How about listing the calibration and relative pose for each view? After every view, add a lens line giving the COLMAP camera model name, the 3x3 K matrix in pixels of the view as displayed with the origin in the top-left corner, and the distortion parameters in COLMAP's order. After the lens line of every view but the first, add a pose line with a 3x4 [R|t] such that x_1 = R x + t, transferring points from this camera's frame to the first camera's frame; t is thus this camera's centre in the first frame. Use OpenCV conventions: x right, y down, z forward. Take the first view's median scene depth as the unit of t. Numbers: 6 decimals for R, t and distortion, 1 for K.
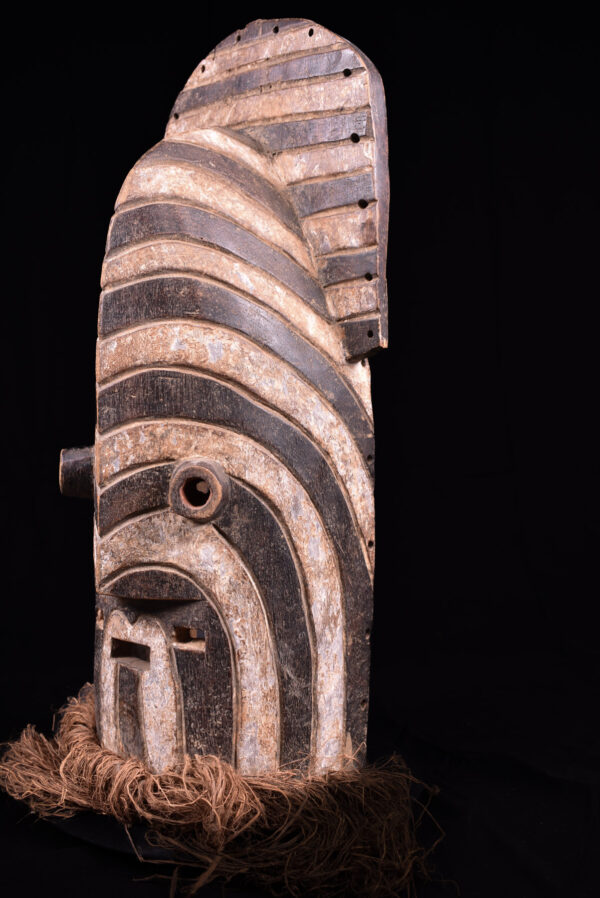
lens RADIAL K [[884.0, 0, 300.6], [0, 884.0, 449.6], [0, 0, 1]] dist [-0.077571, 0.000000]
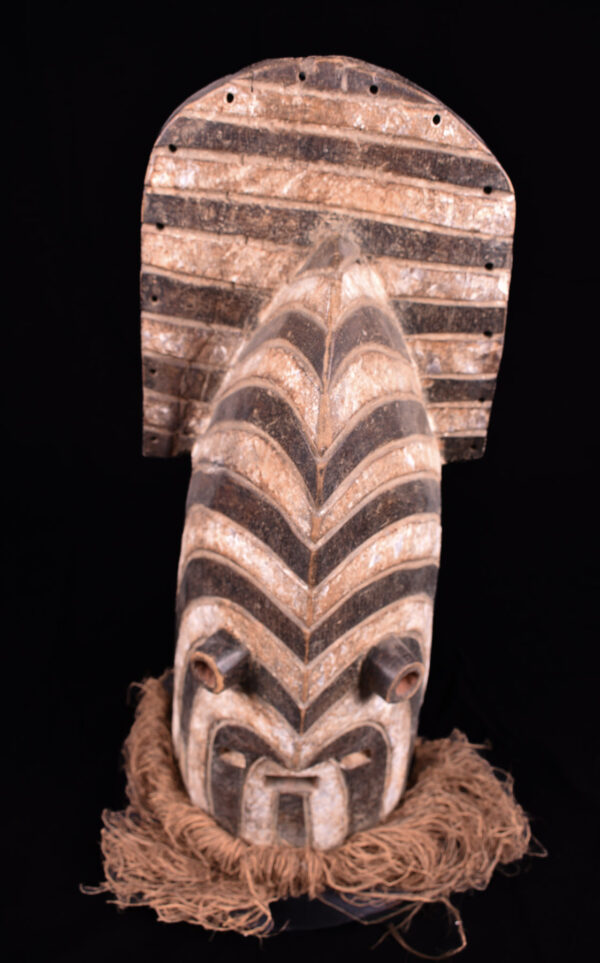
lens RADIAL K [[982.5, 0, 329.4], [0, 982.5, 480.0], [0, 0, 1]] dist [-0.078302, 0.000000]
pose [[0.776970, -0.328834, 0.536830, -0.674324], [-0.023633, 0.836900, 0.546845, -0.722212], [-0.629094, -0.437569, 0.642475, 0.376967]]
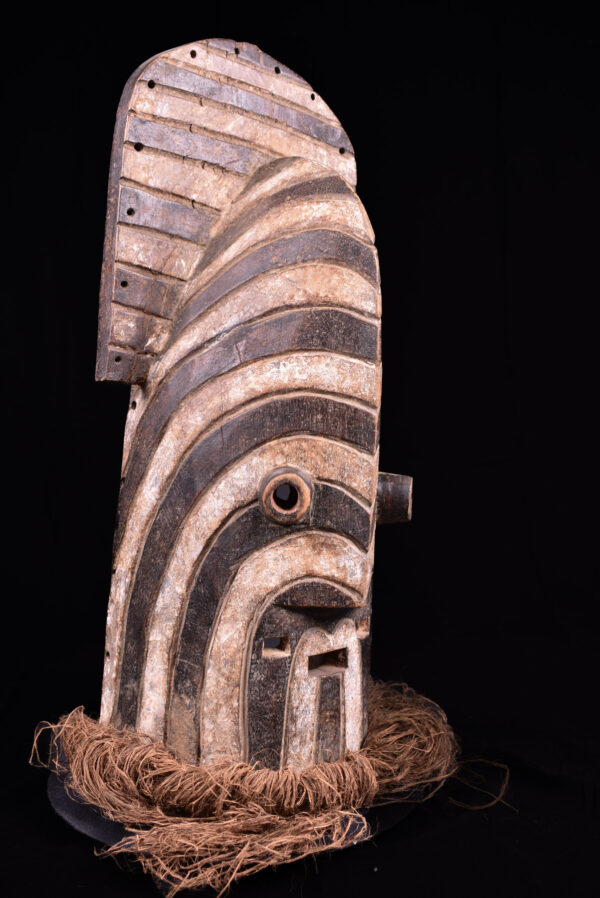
lens RADIAL K [[884.0, 0, 301.8], [0, 884.0, 451.9], [0, 0, 1]] dist [-0.077571, 0.000000]
pose [[0.154041, -0.057583, 0.986385, -1.228099], [0.000378, 0.998304, 0.058220, -0.080494], [-0.988064, -0.008596, 0.153802, 0.877729]]
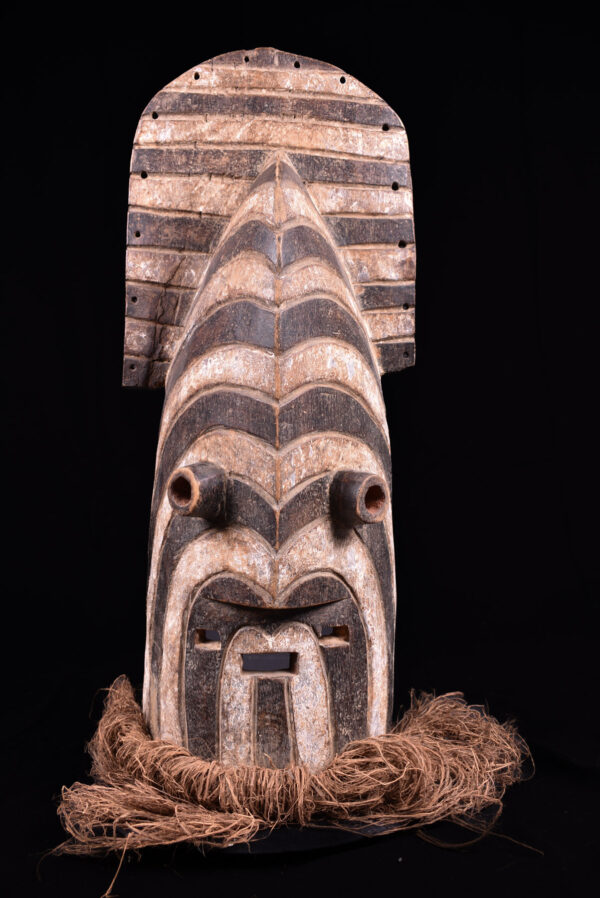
lens RADIAL K [[884.0, 0, 301.8], [0, 884.0, 450.2], [0, 0, 1]] dist [-0.077571, 0.000000]
pose [[0.736290, -0.046950, 0.675035, -0.846945], [0.037271, 0.998889, 0.028822, -0.043202], [-0.675639, 0.003938, 0.737222, 0.226111]]
